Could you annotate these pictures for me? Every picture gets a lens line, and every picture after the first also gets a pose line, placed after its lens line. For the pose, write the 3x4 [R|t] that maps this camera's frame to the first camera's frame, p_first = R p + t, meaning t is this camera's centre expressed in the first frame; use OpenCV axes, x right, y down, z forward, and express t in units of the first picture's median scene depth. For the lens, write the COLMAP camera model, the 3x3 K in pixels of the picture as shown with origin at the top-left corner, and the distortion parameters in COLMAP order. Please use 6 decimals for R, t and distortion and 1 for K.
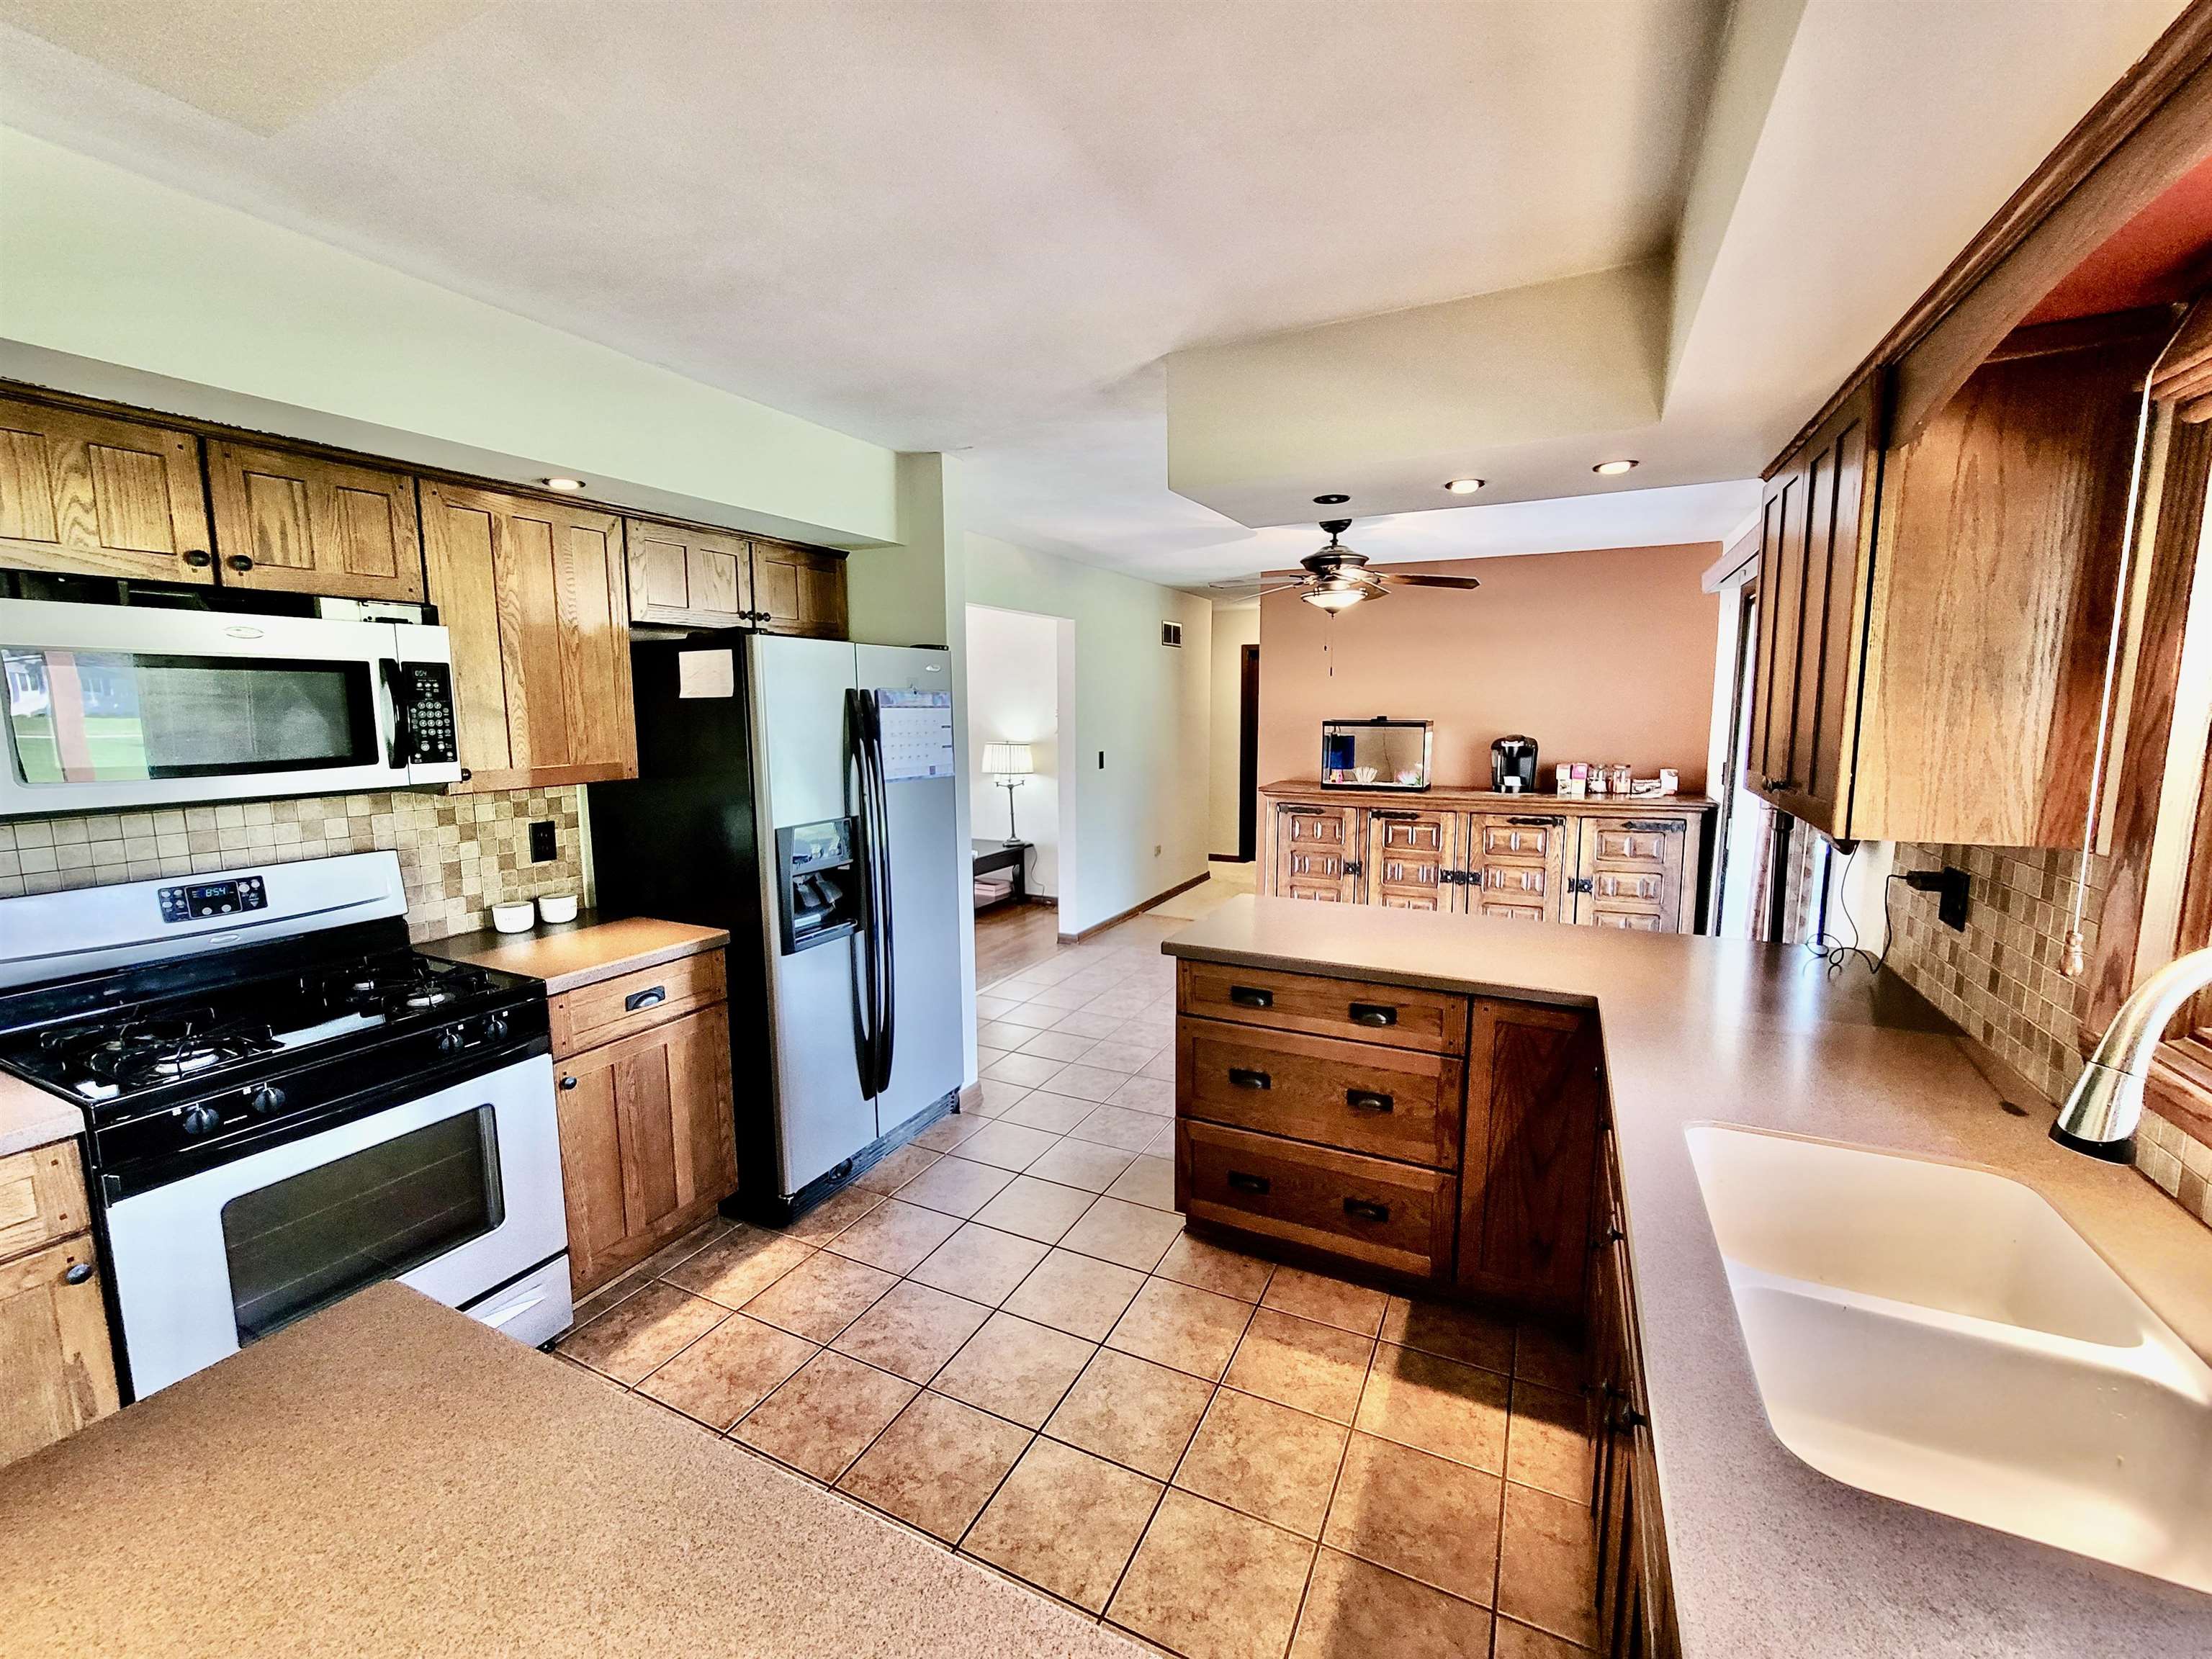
lens RADIAL K [[910.4, 0, 1108.8], [0, 910.4, 824.0], [0, 0, 1]] dist [-0.007553, 0.000234]
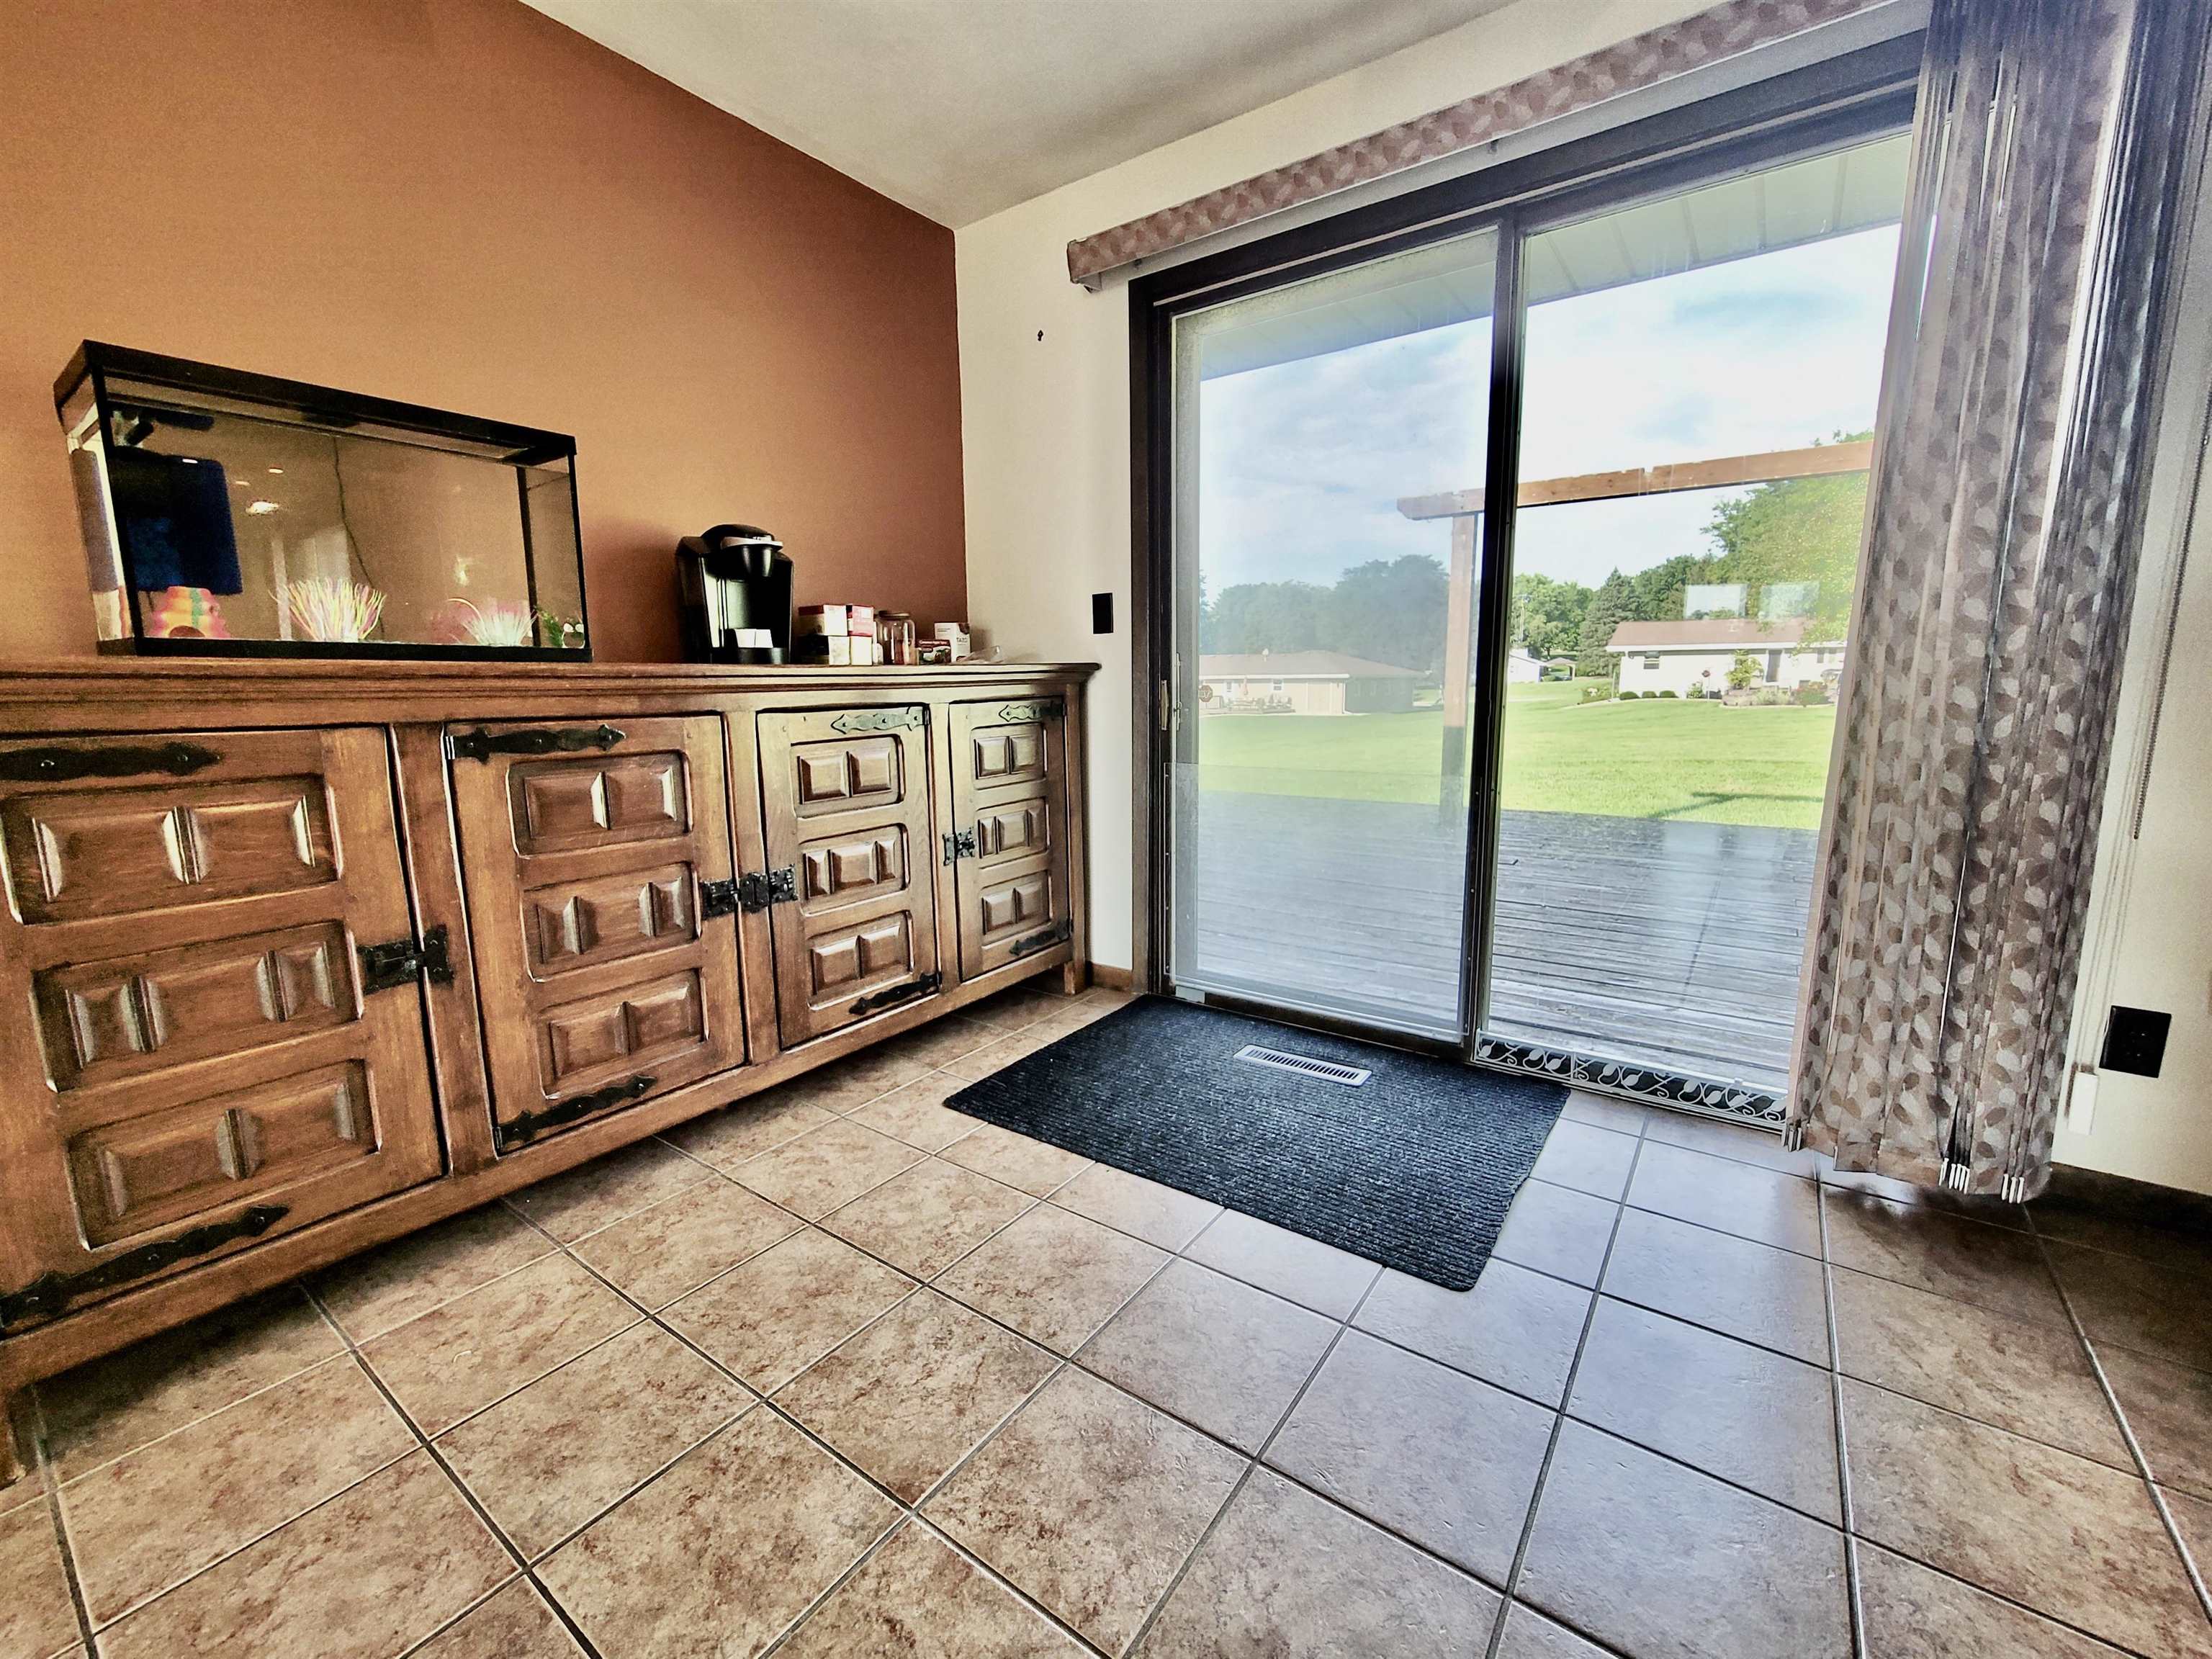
lens RADIAL K [[910.4, 0, 1112.0], [0, 910.4, 823.4], [0, 0, 1]] dist [-0.007553, 0.000234]
pose [[0.166915, -0.156192, 0.973521, 0.114578], [0.127586, 0.982493, 0.135756, 0.000846], [-0.977682, 0.101548, 0.183921, 1.601227]]
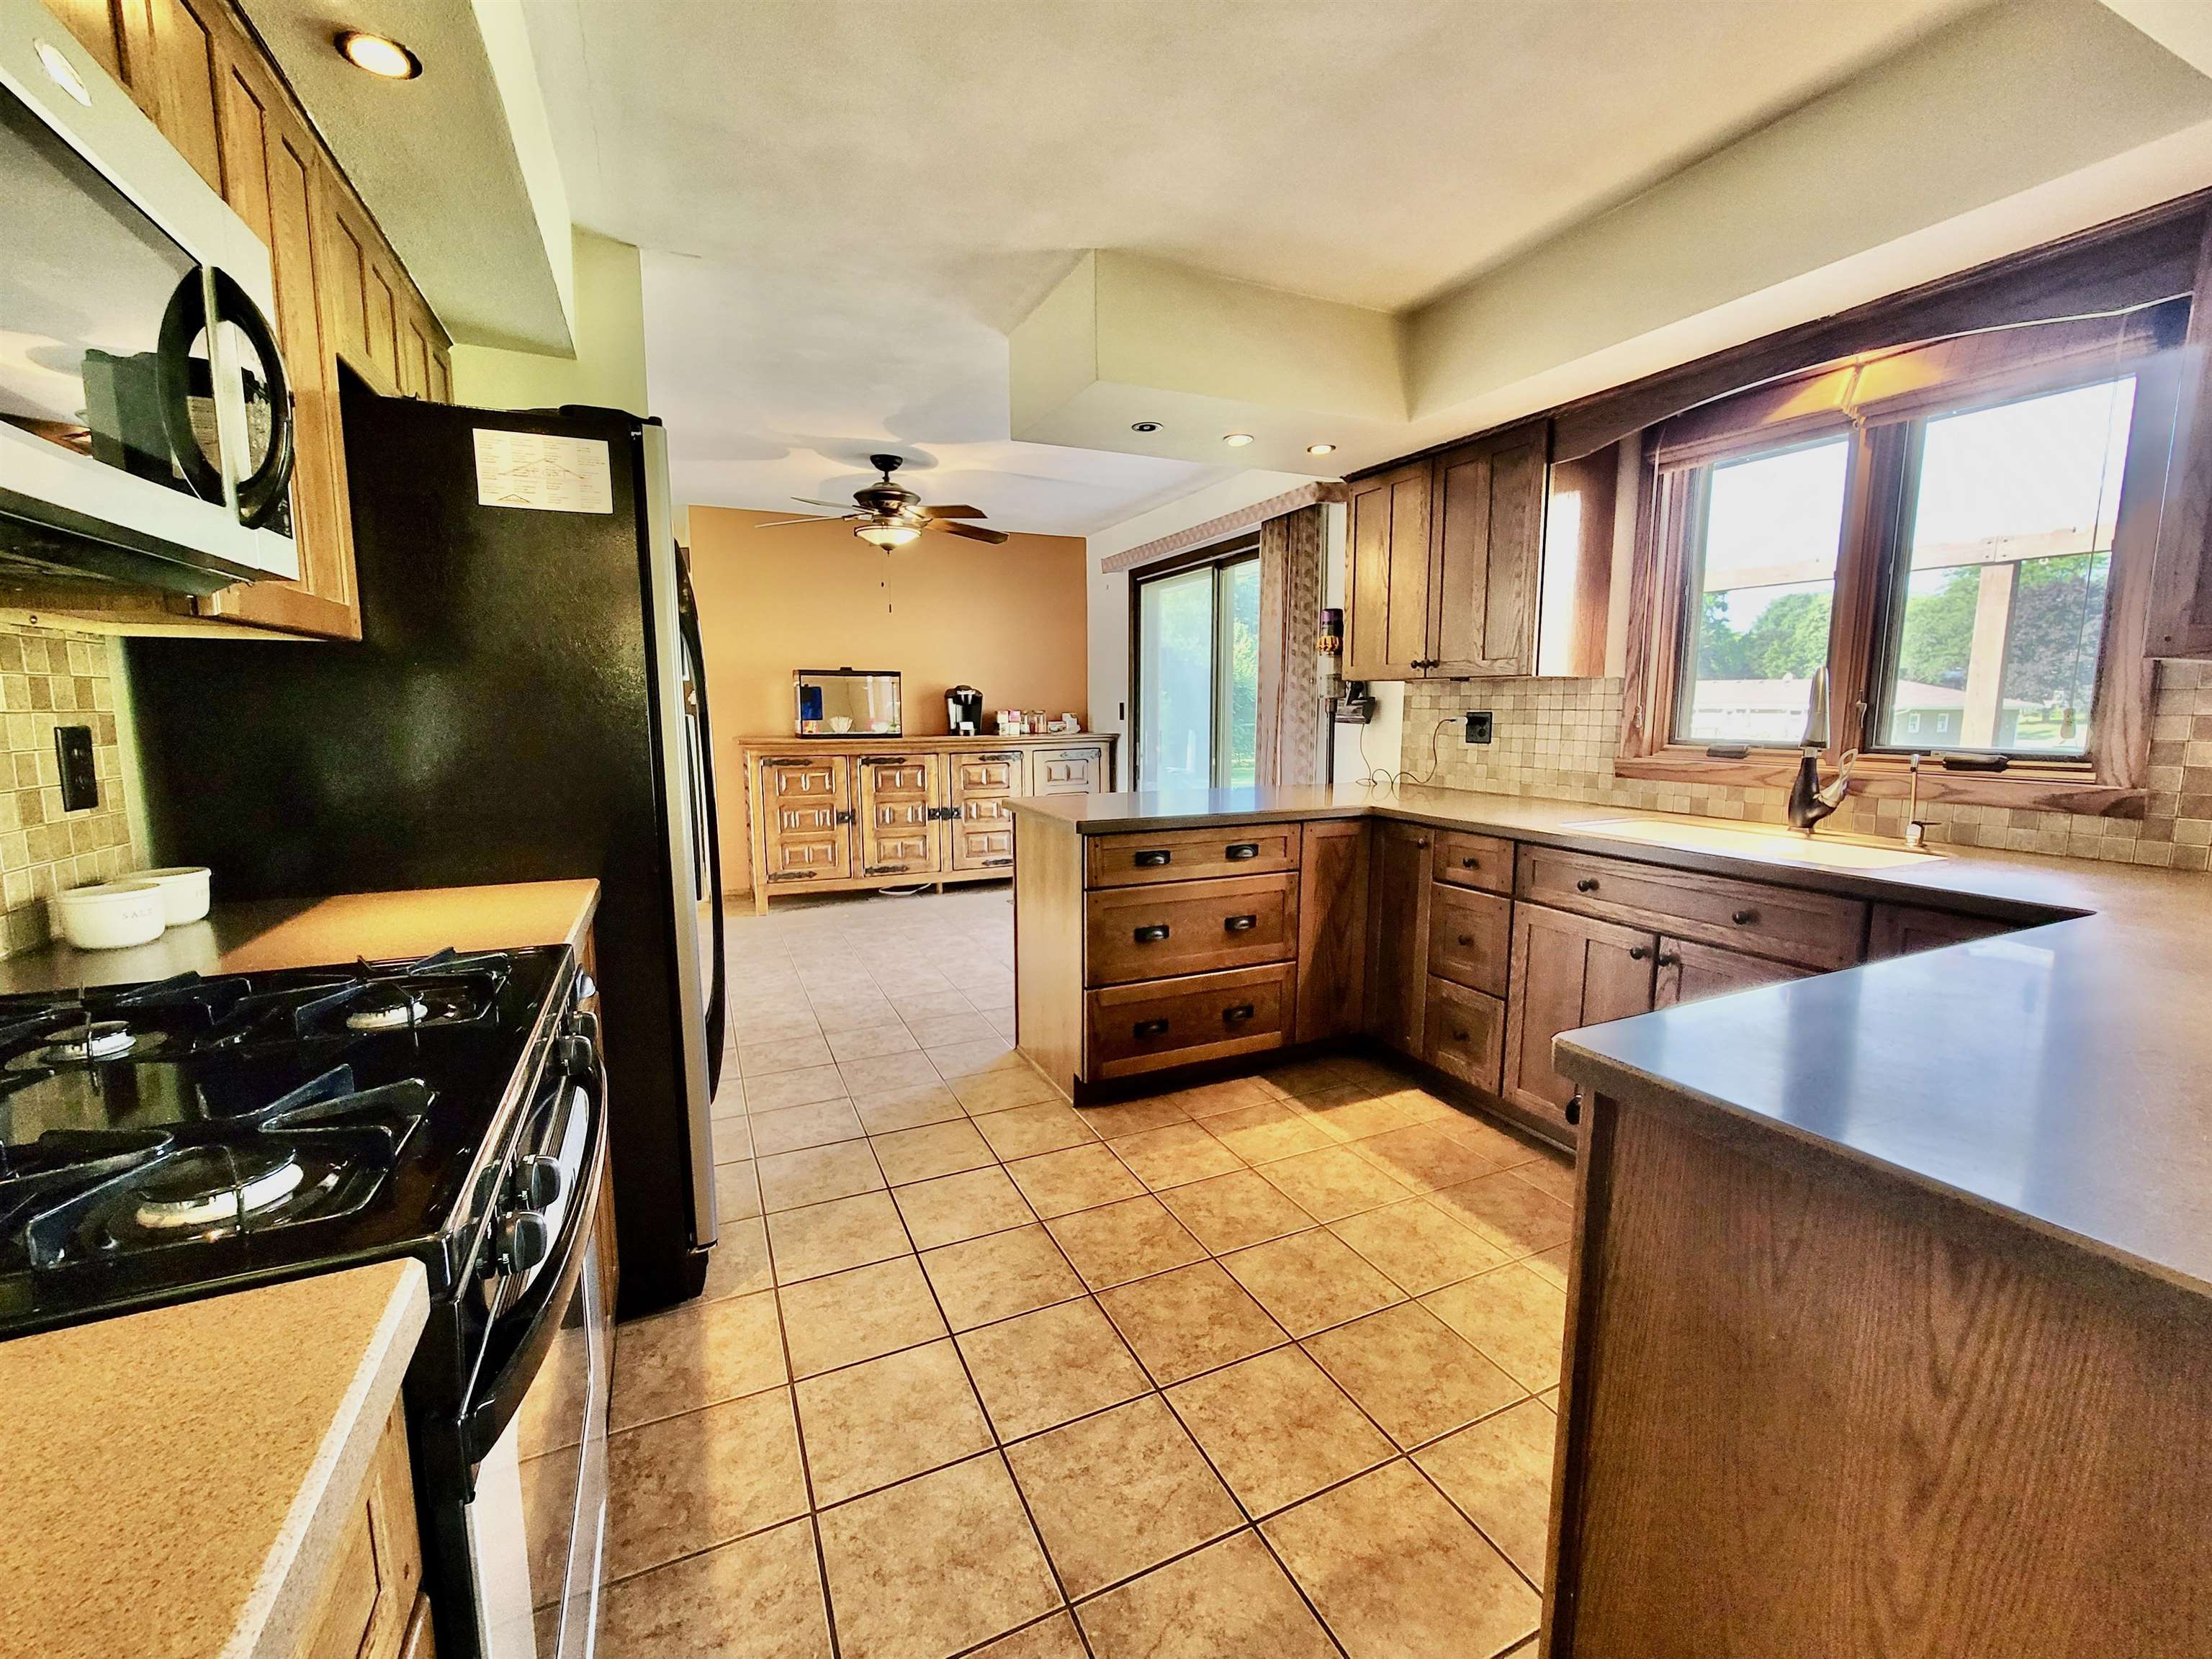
lens RADIAL K [[910.4, 0, 1110.2], [0, 910.4, 822.3], [0, 0, 1]] dist [-0.007553, 0.000234]
pose [[0.626419, -0.095923, 0.773562, -0.693976], [0.099387, 0.994128, 0.042791, 0.086708], [-0.773125, 0.050077, 0.632274, 0.306138]]
